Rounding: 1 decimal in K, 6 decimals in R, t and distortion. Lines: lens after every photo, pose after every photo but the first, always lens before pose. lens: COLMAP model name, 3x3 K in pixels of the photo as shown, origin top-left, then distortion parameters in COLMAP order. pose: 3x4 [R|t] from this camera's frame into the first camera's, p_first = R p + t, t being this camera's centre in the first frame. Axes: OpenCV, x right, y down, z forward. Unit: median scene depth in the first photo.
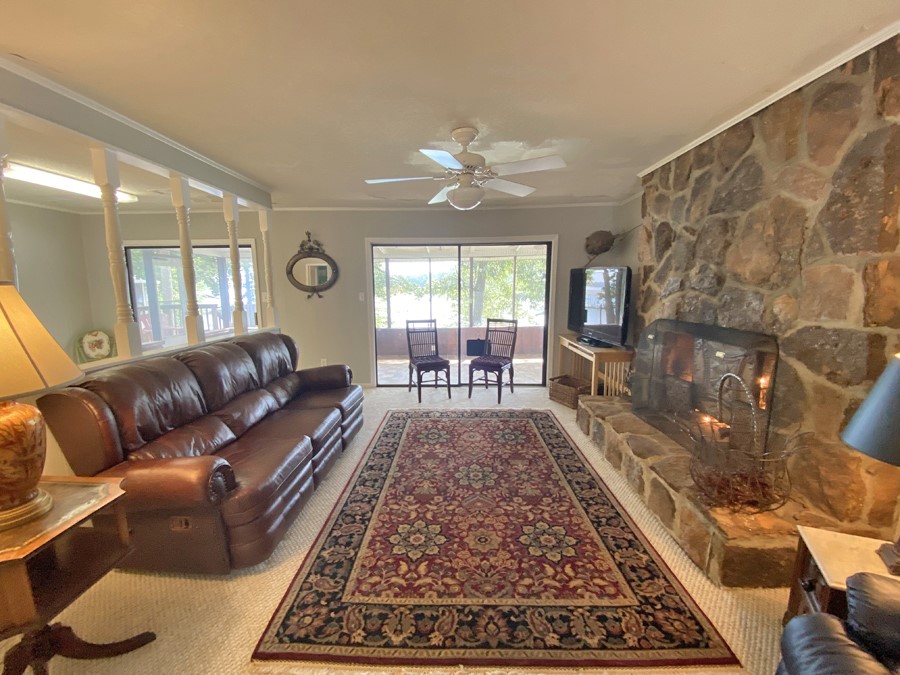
lens RADIAL K [[362.2, 0, 447.3], [0, 362.2, 334.7], [0, 0, 1]] dist [-0.023238, -0.002098]
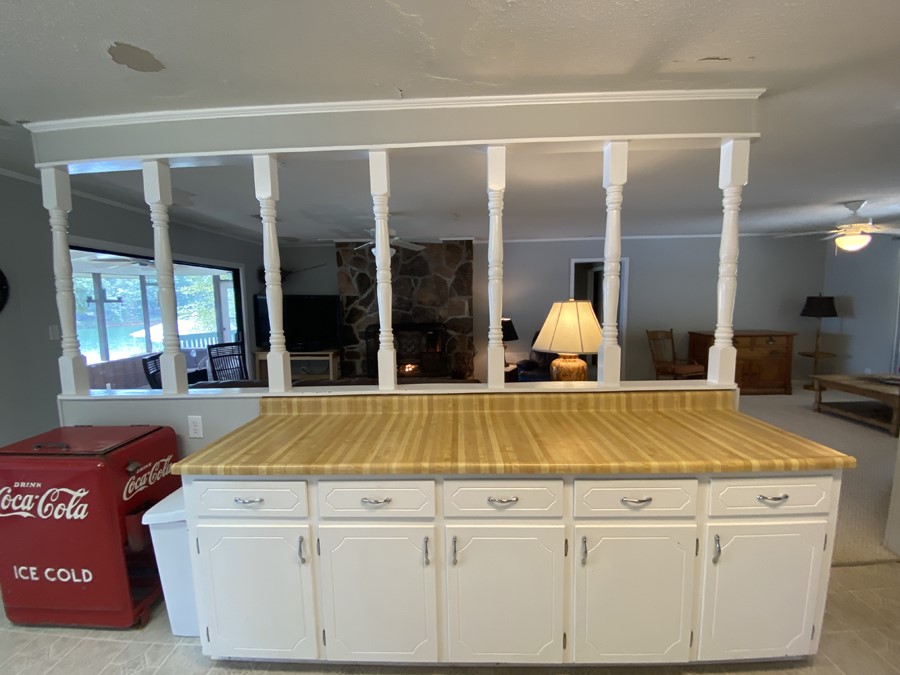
lens RADIAL K [[362.2, 0, 446.3], [0, 362.2, 343.8], [0, 0, 1]] dist [-0.023238, -0.002098]
pose [[-0.001360, -0.087055, 0.996203, -1.885358], [0.151685, 0.984658, 0.086254, -0.074050], [-0.988428, 0.151226, 0.011866, 0.897499]]
